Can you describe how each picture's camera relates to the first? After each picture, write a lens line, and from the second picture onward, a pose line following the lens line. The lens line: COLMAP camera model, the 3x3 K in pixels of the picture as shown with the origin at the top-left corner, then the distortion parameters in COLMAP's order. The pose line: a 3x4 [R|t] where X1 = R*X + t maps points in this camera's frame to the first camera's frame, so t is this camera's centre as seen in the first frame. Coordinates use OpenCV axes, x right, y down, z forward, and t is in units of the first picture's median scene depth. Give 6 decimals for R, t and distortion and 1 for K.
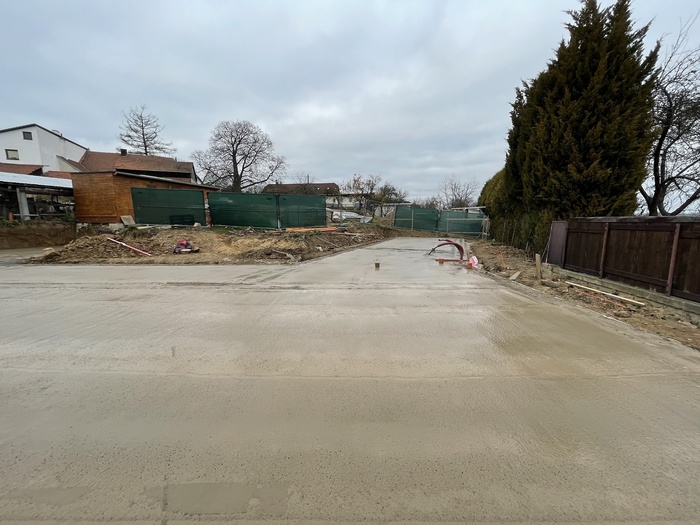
lens RADIAL K [[283.0, 0, 349.9], [0, 283.0, 262.3], [0, 0, 1]] dist [-0.002285, 0.000002]
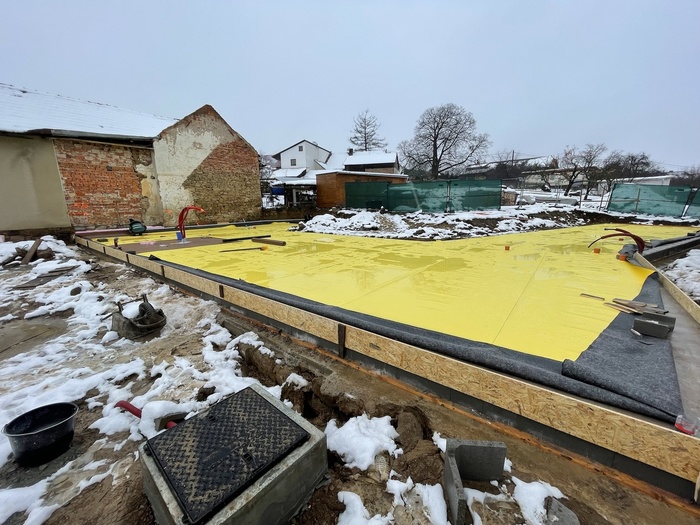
lens RADIAL K [[283.0, 0, 351.2], [0, 283.0, 262.7], [0, 0, 1]] dist [-0.002285, 0.000002]
pose [[0.786397, 0.115104, -0.606903, 0.069574], [-0.077337, 0.993101, 0.088139, 0.004763], [0.612862, -0.022376, 0.789873, -0.051884]]
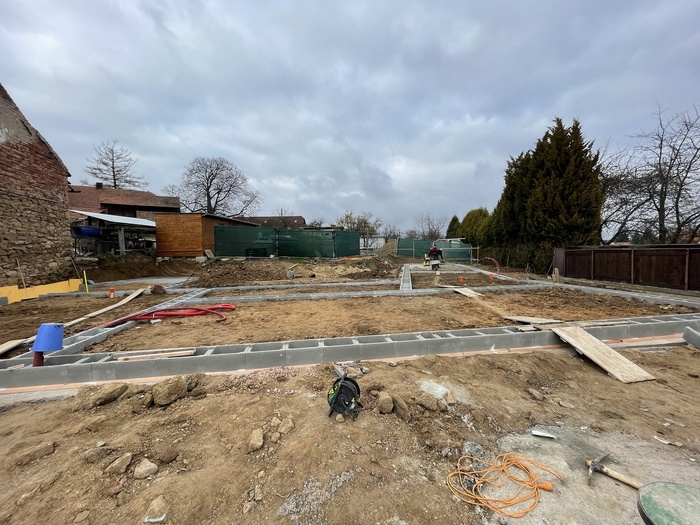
lens RADIAL K [[283.0, 0, 349.0], [0, 283.0, 261.6], [0, 0, 1]] dist [-0.002285, 0.000002]
pose [[0.987009, -0.022872, 0.159030, -0.167600], [0.040058, 0.993589, -0.105714, 0.012674], [-0.155593, 0.110711, 0.981598, -0.096152]]
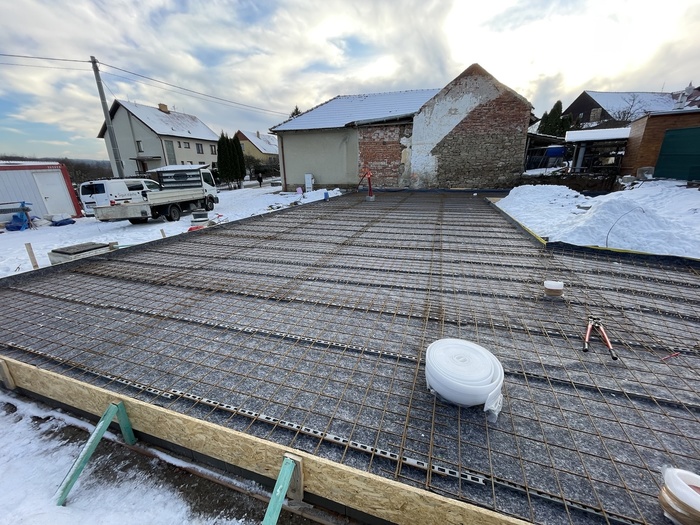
lens RADIAL K [[283.0, 0, 353.0], [0, 283.0, 262.0], [0, 0, 1]] dist [-0.002285, 0.000002]
pose [[-0.287550, 0.298001, -0.910225, 0.135588], [-0.132077, 0.928946, 0.345854, -0.032240], [0.948615, 0.219670, -0.227760, 0.173800]]
